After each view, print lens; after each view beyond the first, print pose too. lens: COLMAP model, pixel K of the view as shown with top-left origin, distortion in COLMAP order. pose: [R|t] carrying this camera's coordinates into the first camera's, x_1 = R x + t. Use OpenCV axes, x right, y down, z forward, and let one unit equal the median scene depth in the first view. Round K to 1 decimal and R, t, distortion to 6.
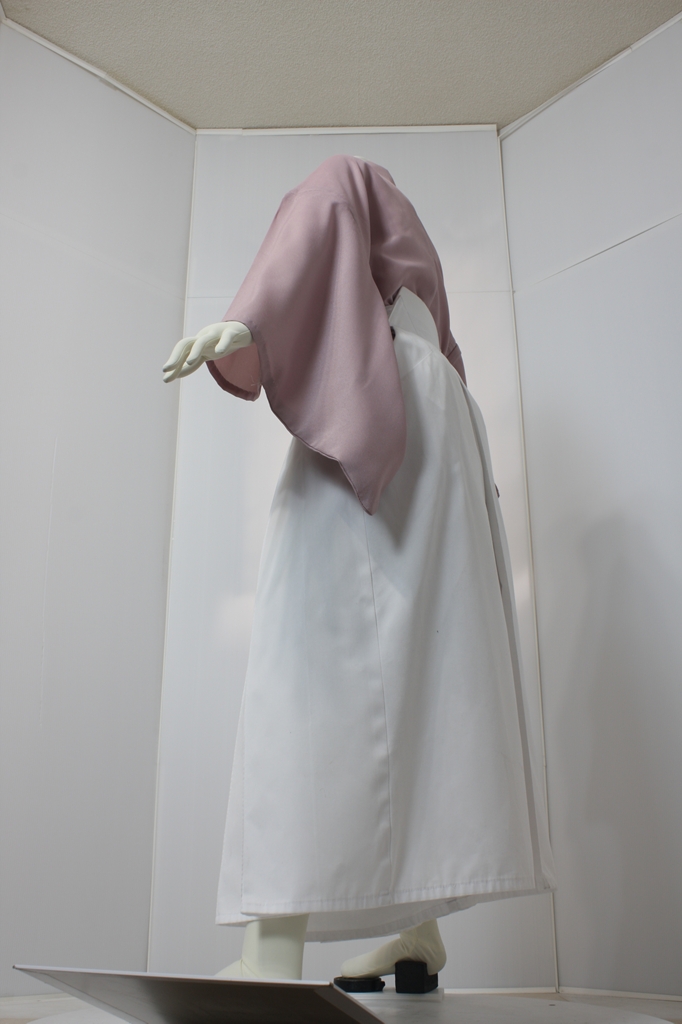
lens RADIAL K [[1001.7, 0, 330.1], [0, 1001.7, 512.4], [0, 0, 1]] dist [-0.156480, 0.163719]
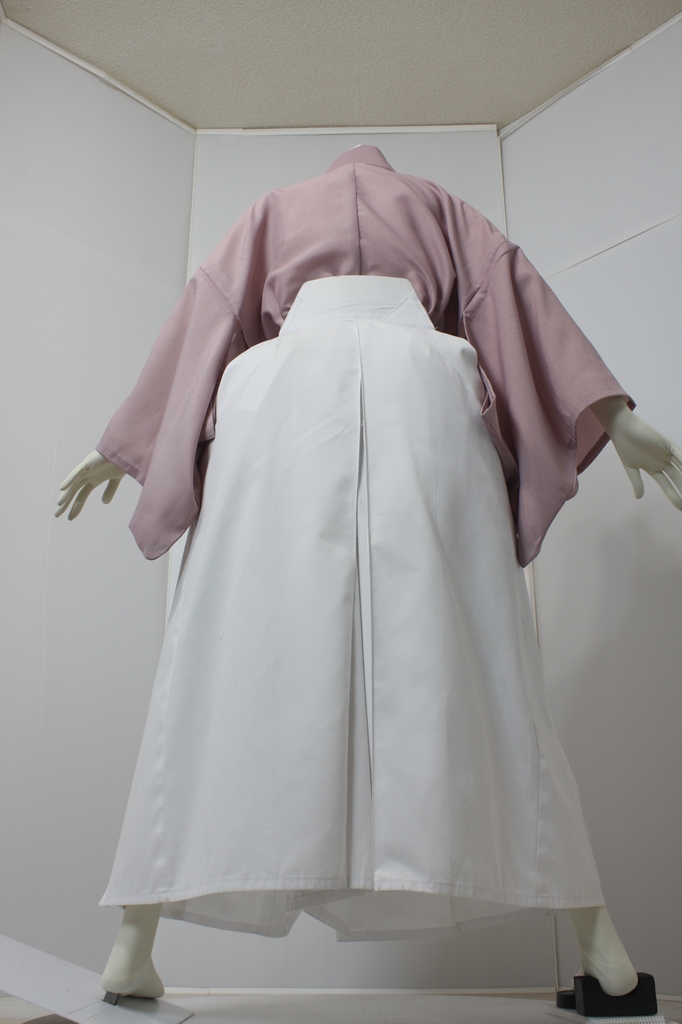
lens RADIAL K [[1001.7, 0, 330.1], [0, 1001.7, 512.4], [0, 0, 1]] dist [-0.156480, 0.163719]
pose [[0.345987, -0.335787, -0.876094, 1.180184], [0.330515, 0.917527, -0.221141, 0.285164], [0.878096, -0.213050, 0.428435, 0.737350]]
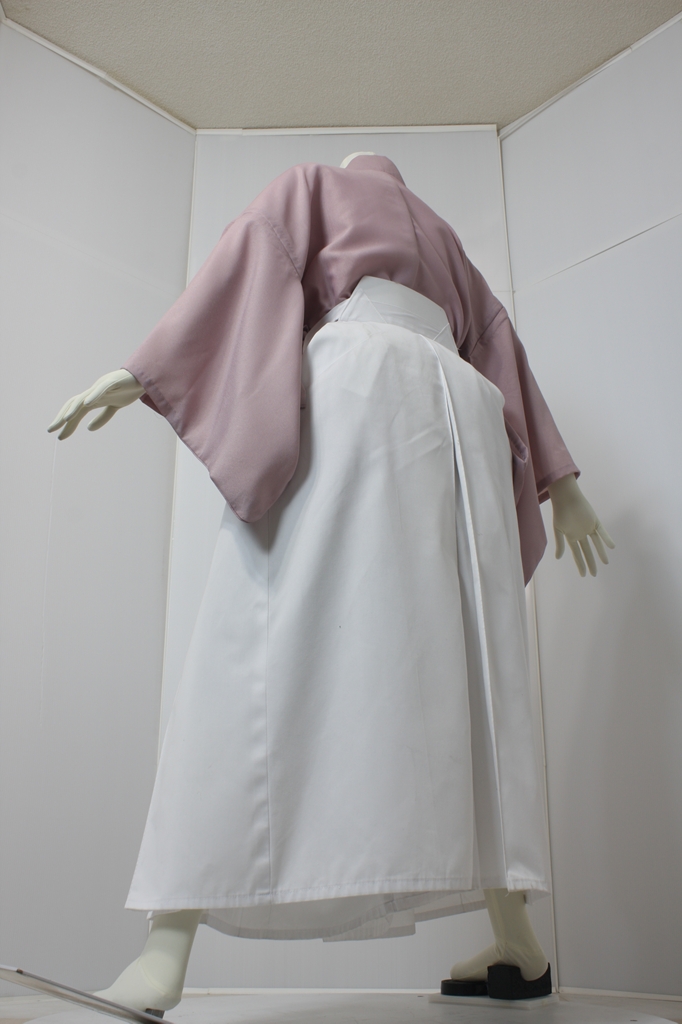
lens RADIAL K [[1001.7, 0, 330.1], [0, 1001.7, 512.4], [0, 0, 1]] dist [-0.156480, 0.163719]
pose [[0.867713, -0.174810, -0.465313, 0.620182], [0.173819, 0.983729, -0.045433, 0.055976], [0.465684, -0.041458, 0.883979, 0.142330]]
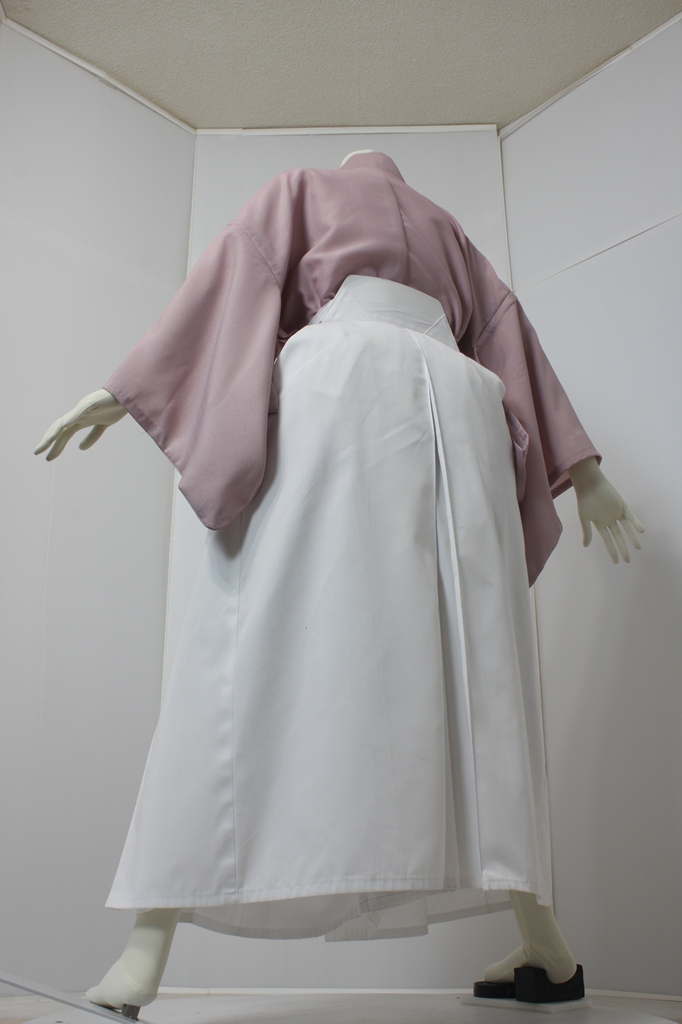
lens RADIAL K [[1001.7, 0, 330.1], [0, 1001.7, 512.4], [0, 0, 1]] dist [-0.156480, 0.163719]
pose [[0.770240, -0.225428, -0.596584, 0.797152], [0.223786, 0.971499, -0.078168, 0.098172], [0.597202, -0.073299, 0.798735, 0.252400]]
